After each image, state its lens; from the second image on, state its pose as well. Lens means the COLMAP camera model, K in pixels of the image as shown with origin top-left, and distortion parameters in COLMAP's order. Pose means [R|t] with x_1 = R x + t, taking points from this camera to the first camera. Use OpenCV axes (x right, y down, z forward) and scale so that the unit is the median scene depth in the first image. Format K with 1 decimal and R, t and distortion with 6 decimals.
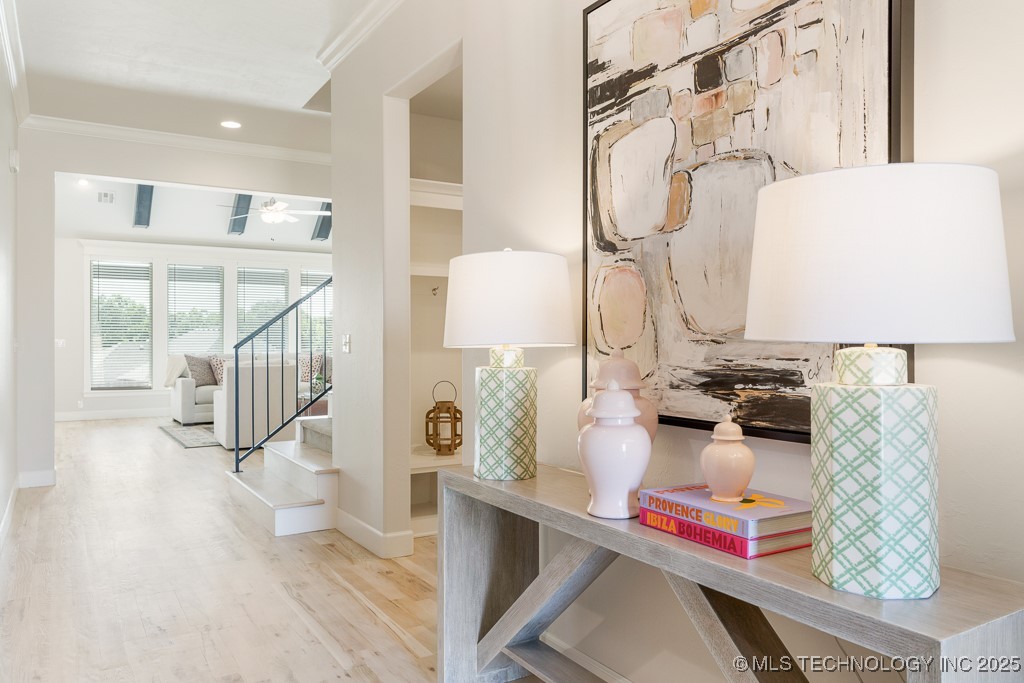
lens RADIAL K [[731.0, 0, 520.2], [0, 731.0, 342.3], [0, 0, 1]] dist [0.006123, 0.001614]
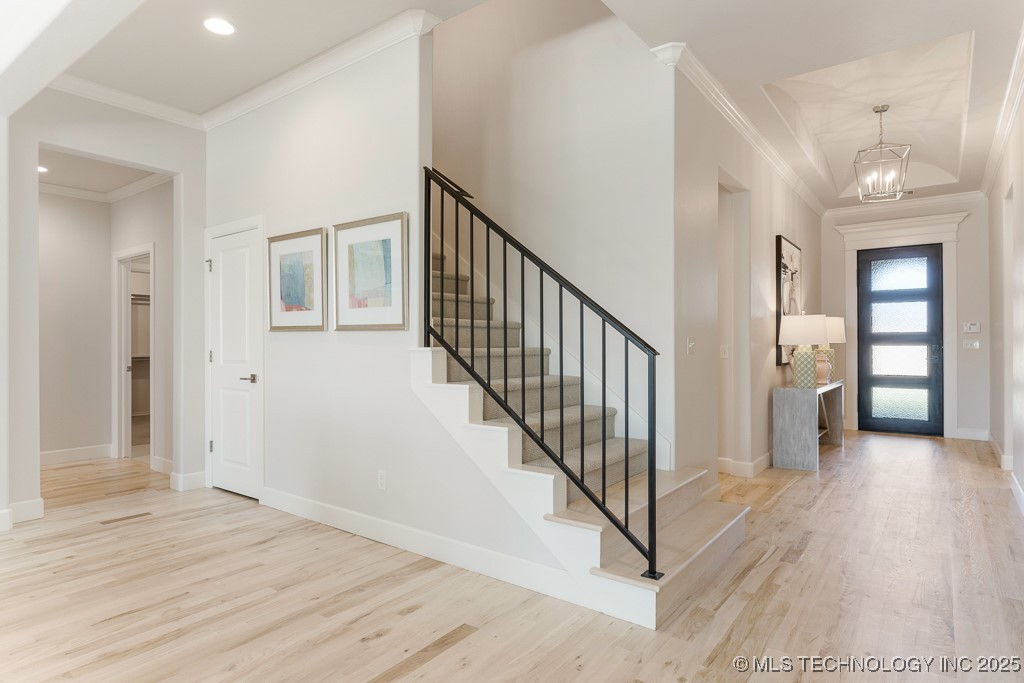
lens RADIAL K [[574.3, 0, 514.2], [0, 574.3, 343.4], [0, 0, 1]] dist [0.006457, 0.000477]
pose [[-0.359111, 0.006904, 0.933269, -0.398322], [0.006978, 0.999965, -0.004712, 0.001476], [-0.933269, 0.004820, -0.359146, 0.658870]]
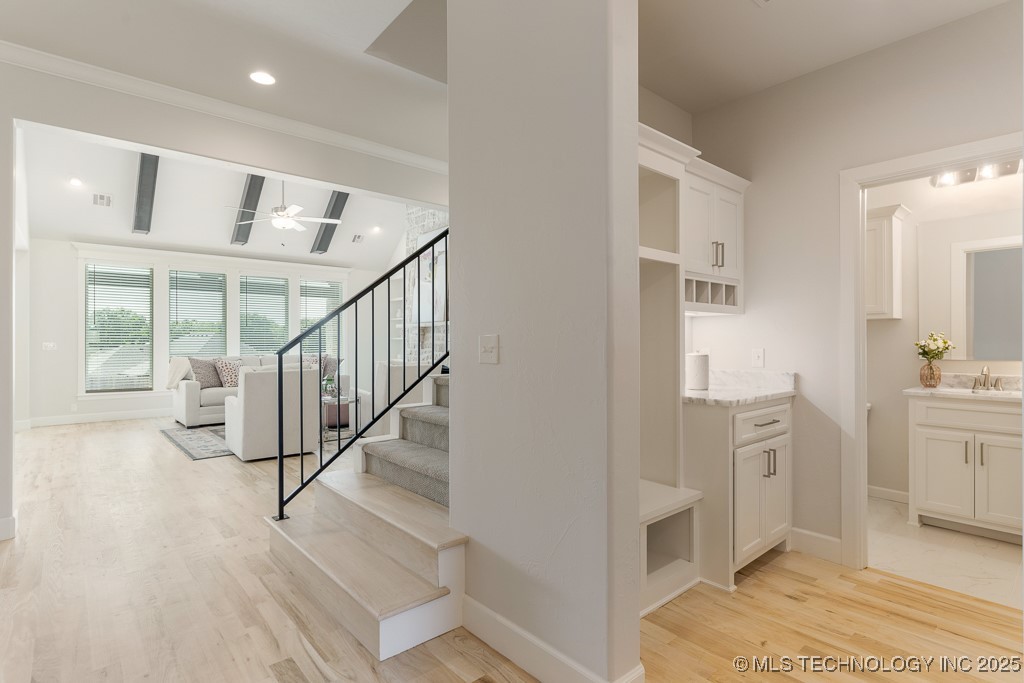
lens RADIAL K [[501.3, 0, 516.2], [0, 501.3, 342.1], [0, 0, 1]] dist [0.000205, 0.000160]
pose [[0.986520, -0.002046, 0.163627, -0.121770], [0.002653, 0.999990, -0.003493, -0.001055], [-0.163618, 0.003880, 0.986516, 0.236022]]
